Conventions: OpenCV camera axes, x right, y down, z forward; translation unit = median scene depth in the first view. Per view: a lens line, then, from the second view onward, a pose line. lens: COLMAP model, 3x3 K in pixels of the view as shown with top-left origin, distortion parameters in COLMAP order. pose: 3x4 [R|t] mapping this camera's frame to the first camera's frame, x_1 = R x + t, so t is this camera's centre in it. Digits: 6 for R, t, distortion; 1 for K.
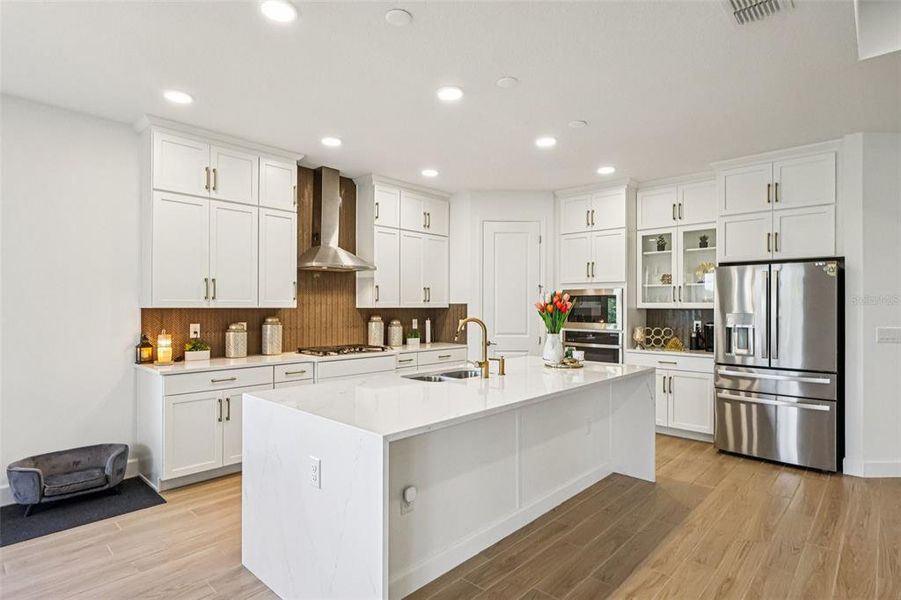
lens RADIAL K [[465.9, 0, 446.6], [0, 465.9, 304.4], [0, 0, 1]] dist [-0.000219, 0.001819]
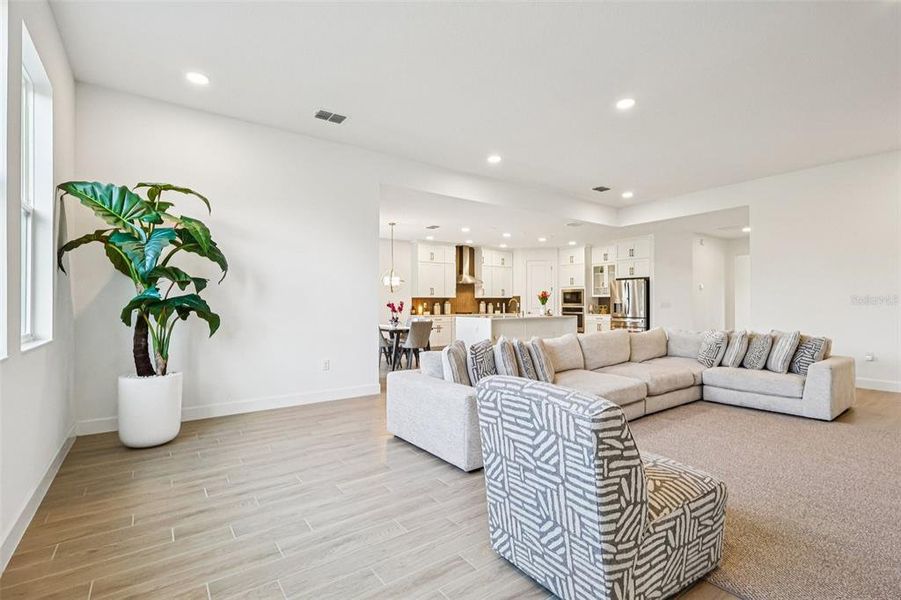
lens RADIAL K [[425.9, 0, 449.6], [0, 425.9, 302.5], [0, 0, 1]] dist [-0.000953, 0.001360]
pose [[0.983036, -0.006971, -0.183280, 0.110924], [0.007573, 0.999968, 0.002585, 0.030139], [0.183256, -0.003929, 0.983057, -1.519240]]
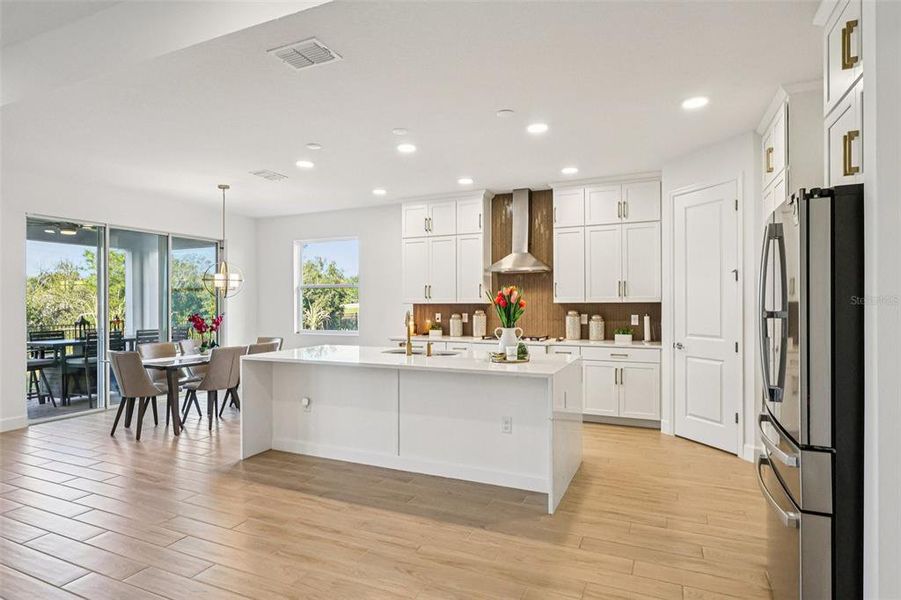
lens RADIAL K [[479.0, 0, 457.3], [0, 479.0, 302.9], [0, 0, 1]] dist [0.001882, -0.001355]
pose [[0.336000, -0.004507, -0.941851, 0.949259], [0.010879, 0.999940, -0.000904, 0.006525], [0.941799, -0.009943, 0.336029, 0.451321]]
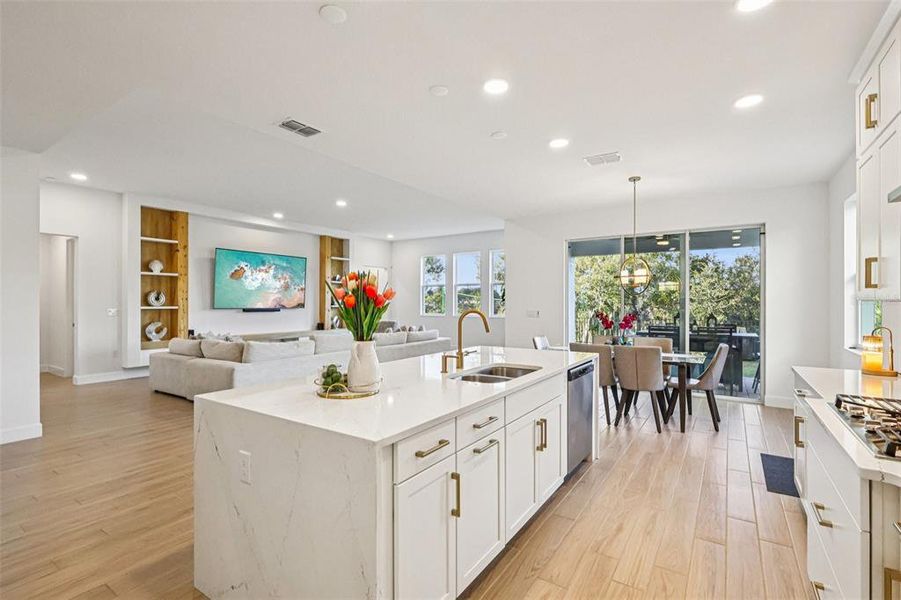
lens RADIAL K [[425.9, 0, 453.6], [0, 425.9, 301.8], [0, 0, 1]] dist [-0.000953, 0.001360]
pose [[-0.984827, -0.005969, -0.173434, 0.169579], [-0.004120, 0.999931, -0.011019, 0.013374], [0.173488, -0.010138, -0.984784, 1.278202]]
